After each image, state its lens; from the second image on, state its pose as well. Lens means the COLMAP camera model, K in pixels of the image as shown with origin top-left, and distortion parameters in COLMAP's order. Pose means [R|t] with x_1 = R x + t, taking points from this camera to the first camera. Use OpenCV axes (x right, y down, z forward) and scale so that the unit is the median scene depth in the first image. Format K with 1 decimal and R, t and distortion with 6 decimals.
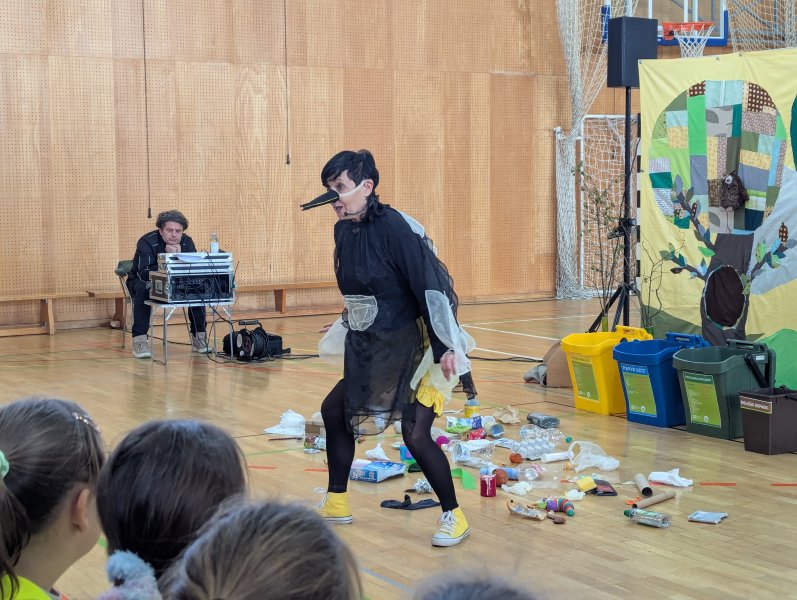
lens RADIAL K [[1440.4, 0, 398.5], [0, 1440.4, 300.0], [0, 0, 1]] dist [0.304485, -1.556163]
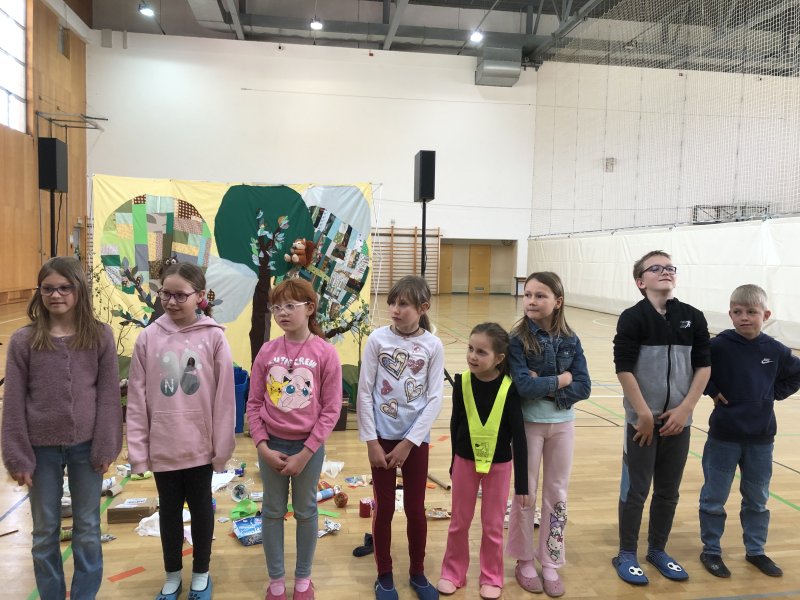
lens RADIAL K [[654.5, 0, 401.0], [0, 654.5, 290.7], [0, 0, 1]] dist [0.059697, -0.075384]
pose [[0.383984, -0.028485, 0.922900, -0.307058], [0.049999, 0.998699, 0.010021, -0.045476], [-0.921985, 0.042296, 0.384909, 0.497594]]
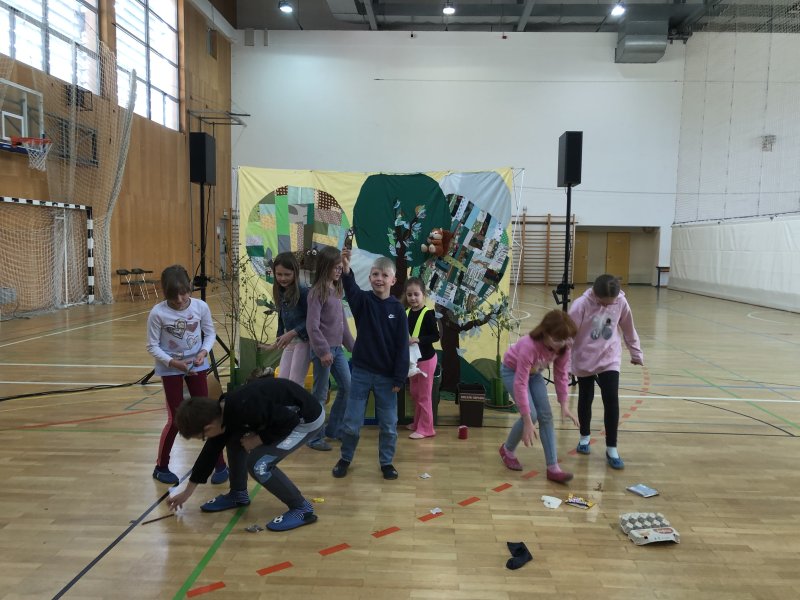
lens RADIAL K [[650.9, 0, 413.2], [0, 650.9, 302.9], [0, 0, 1]] dist [0.058810, -0.069901]
pose [[0.538935, -0.056229, 0.840468, -0.288599], [0.046260, 0.998239, 0.037121, -0.047922], [-0.841076, 0.018874, 0.540588, 0.519415]]
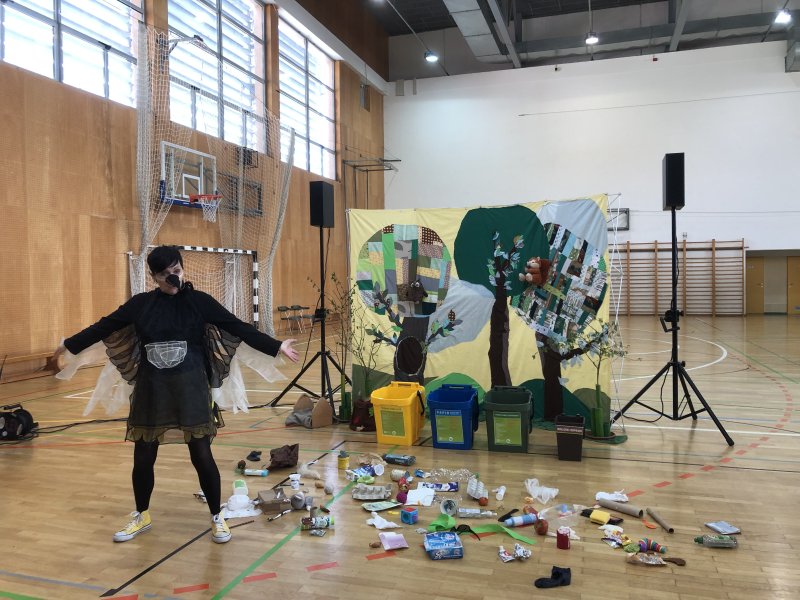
lens RADIAL K [[654.5, 0, 401.0], [0, 654.5, 290.7], [0, 0, 1]] dist [0.059697, -0.075384]
pose [[0.742437, -0.011216, 0.669823, -0.269749], [0.059303, 0.997035, -0.049037, -0.038896], [-0.667286, 0.076129, 0.740900, 0.450272]]
